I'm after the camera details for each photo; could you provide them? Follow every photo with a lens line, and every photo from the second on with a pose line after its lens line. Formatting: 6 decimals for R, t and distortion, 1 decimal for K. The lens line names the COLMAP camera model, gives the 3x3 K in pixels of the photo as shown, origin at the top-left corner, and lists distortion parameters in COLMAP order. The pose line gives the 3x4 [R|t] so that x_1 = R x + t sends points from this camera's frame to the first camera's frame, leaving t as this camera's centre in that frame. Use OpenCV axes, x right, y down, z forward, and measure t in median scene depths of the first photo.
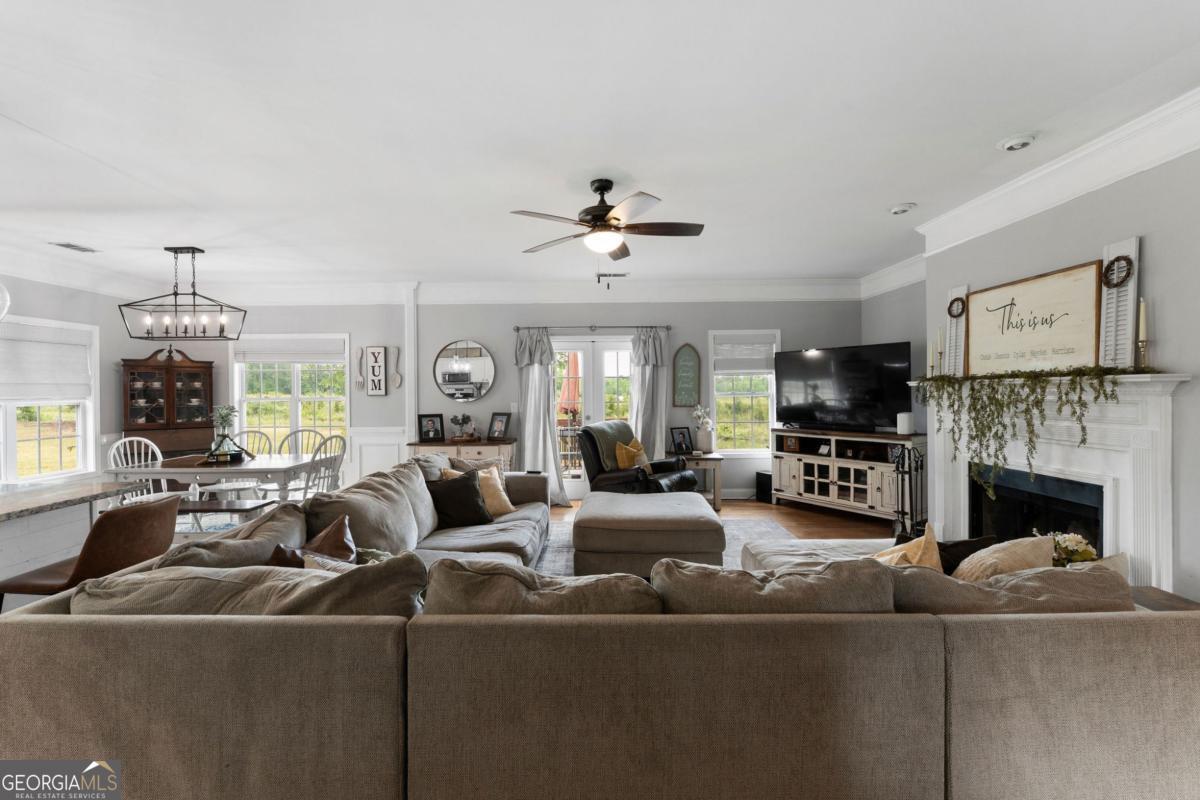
lens RADIAL K [[485.8, 0, 598.8], [0, 485.8, 396.1], [0, 0, 1]] dist [0.003095, 0.000241]
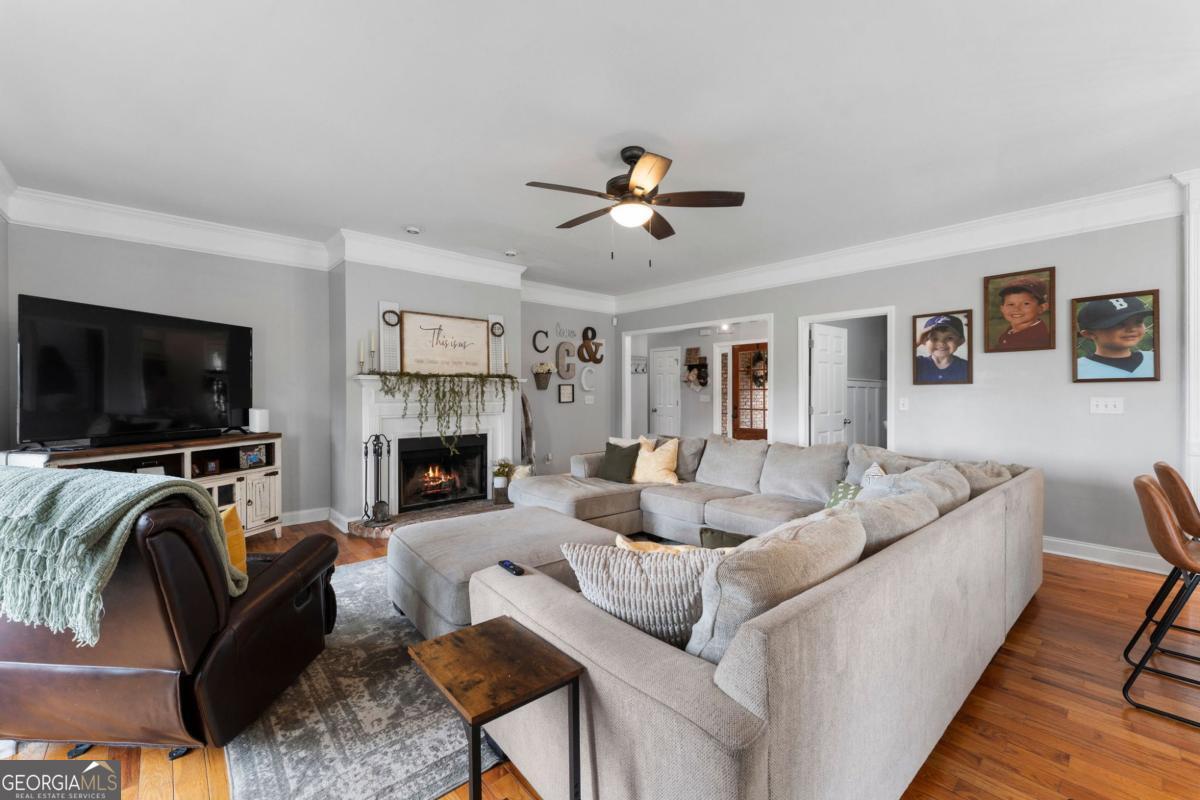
lens RADIAL K [[485.8, 0, 598.4], [0, 485.8, 396.9], [0, 0, 1]] dist [0.003095, 0.000241]
pose [[-0.645016, 0.010353, 0.764099, -0.622673], [0.016378, 0.999866, 0.000279, 0.032449], [-0.763994, 0.012694, -0.645099, 1.539017]]
